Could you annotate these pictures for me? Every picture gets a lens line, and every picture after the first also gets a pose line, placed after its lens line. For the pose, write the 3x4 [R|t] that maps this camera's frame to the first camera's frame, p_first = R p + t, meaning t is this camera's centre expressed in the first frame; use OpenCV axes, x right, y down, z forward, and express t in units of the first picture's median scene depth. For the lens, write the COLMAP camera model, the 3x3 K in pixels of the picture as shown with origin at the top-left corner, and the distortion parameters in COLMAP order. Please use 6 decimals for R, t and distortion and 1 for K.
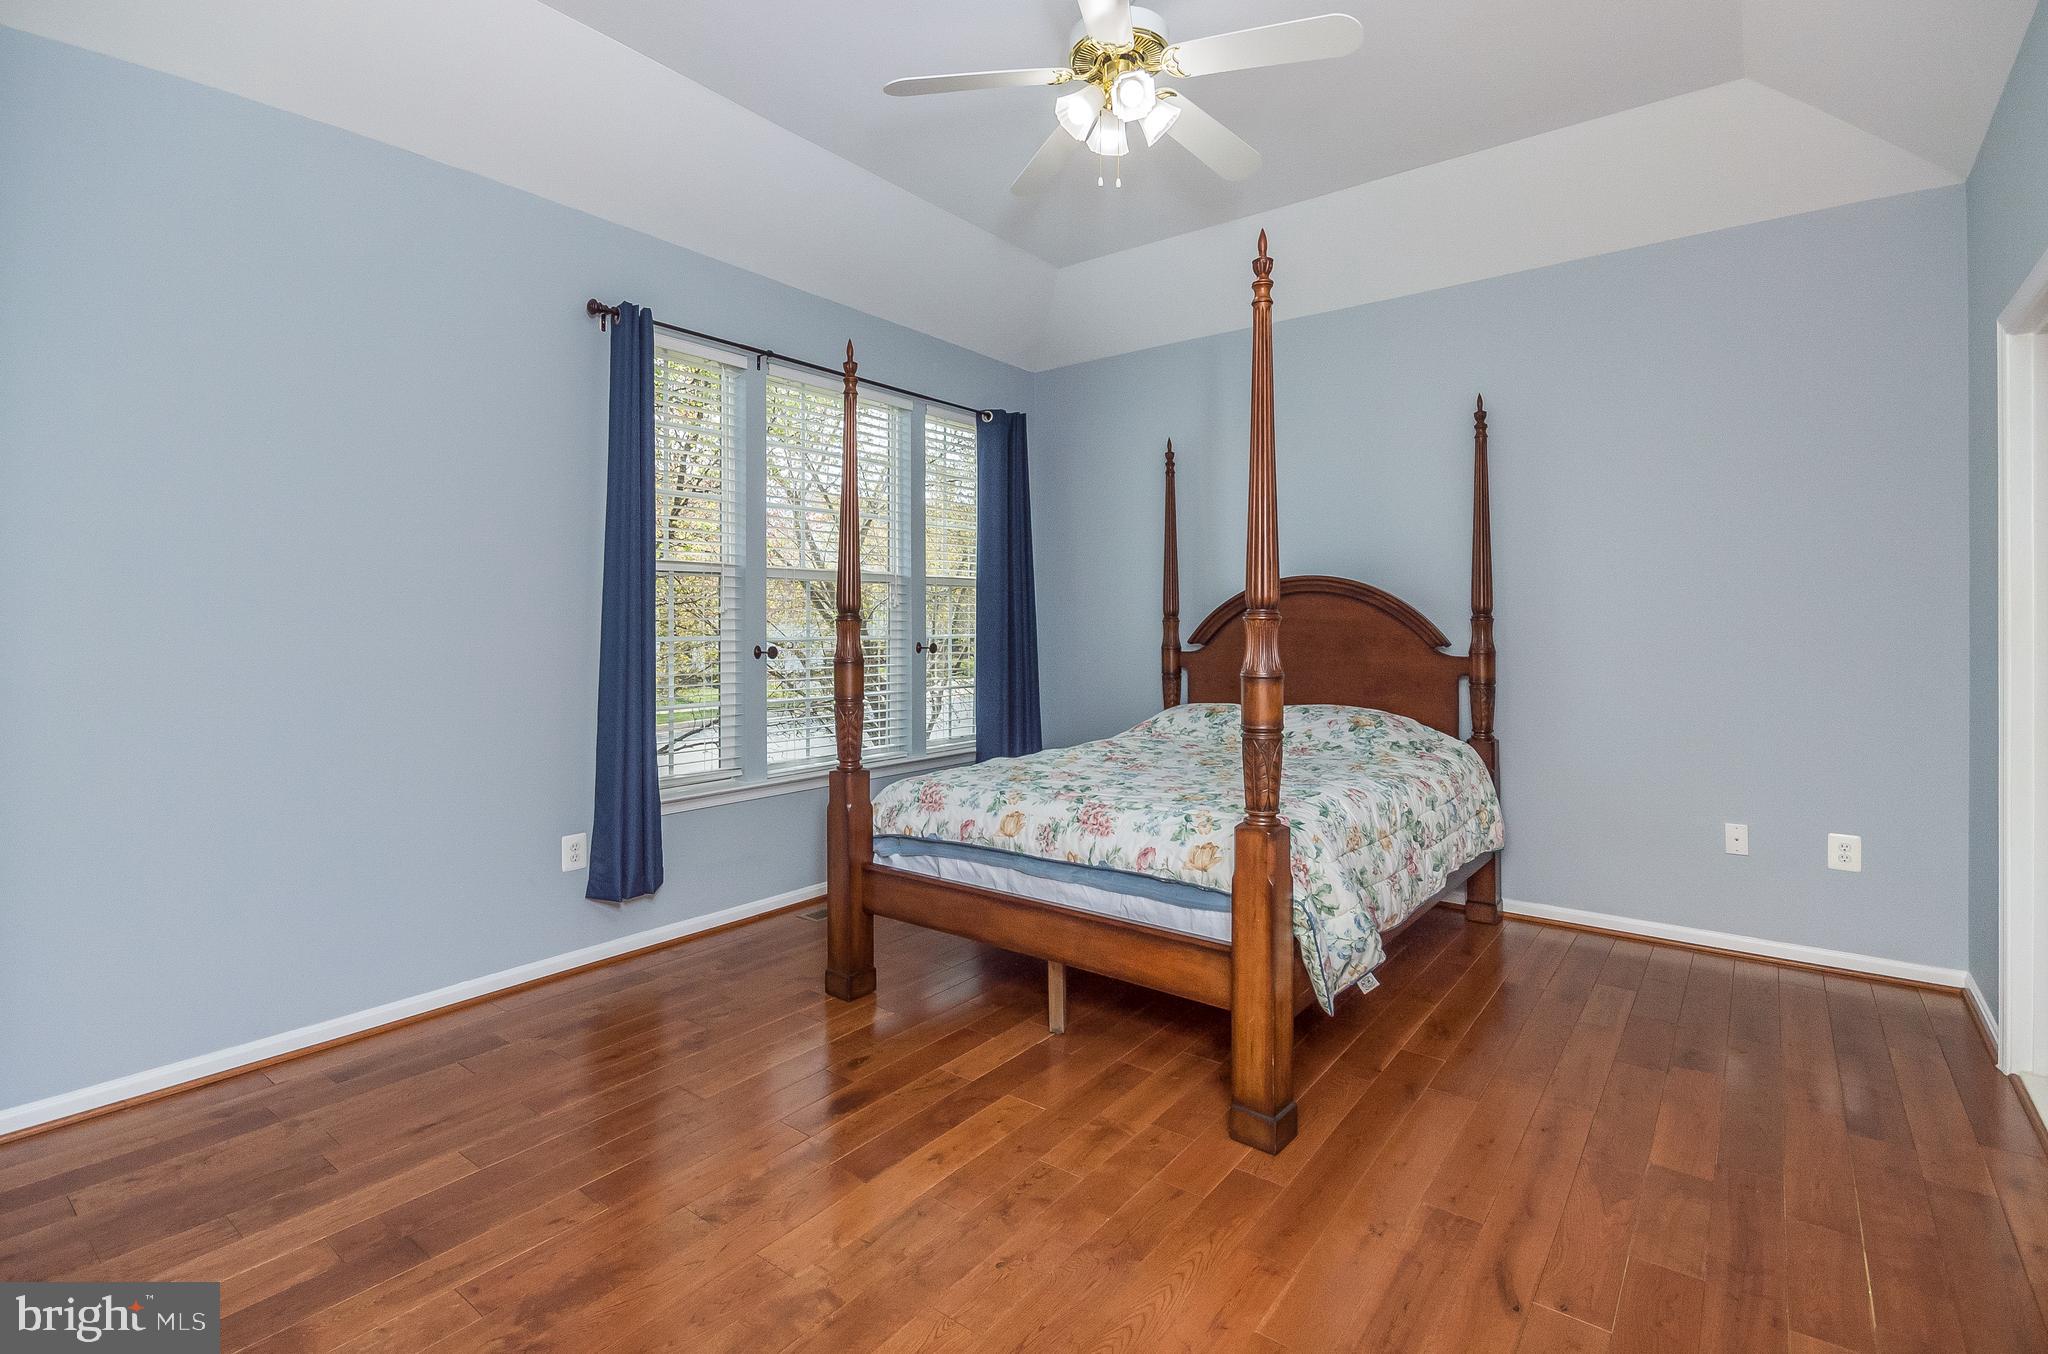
lens RADIAL K [[953.8, 0, 1014.6], [0, 953.8, 627.5], [0, 0, 1]] dist [0.015845, -0.005832]
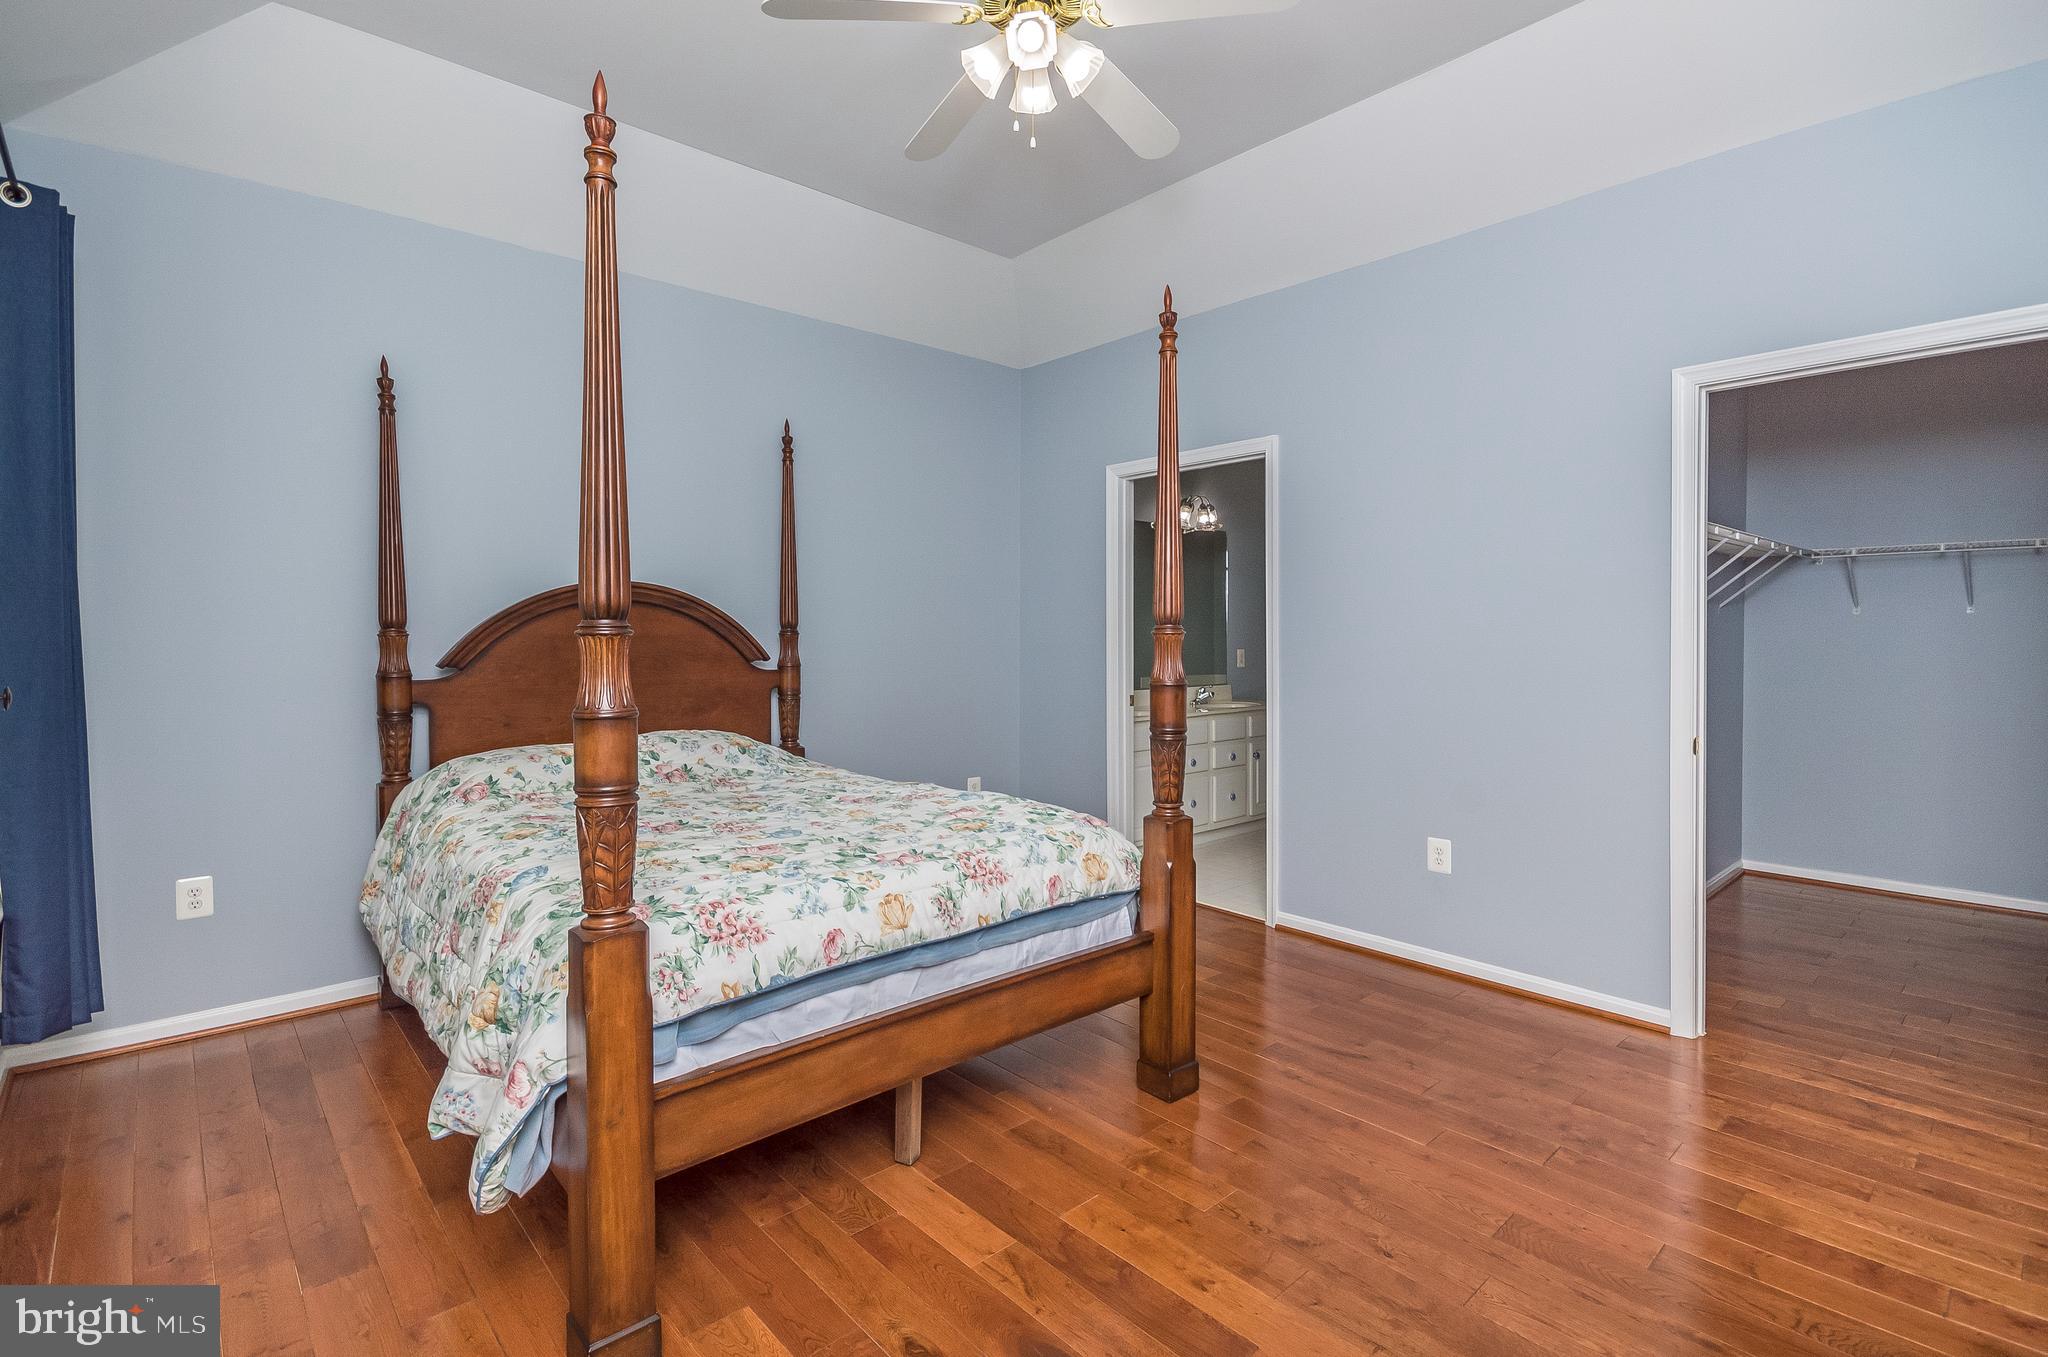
lens RADIAL K [[953.8, 0, 1029.1], [0, 953.8, 652.3], [0, 0, 1]] dist [0.015845, -0.005832]
pose [[0.180737, -0.017685, 0.983372, -0.503770], [0.007504, 0.999834, 0.016602, -0.003495], [-0.983503, 0.004379, 0.180840, 0.548595]]
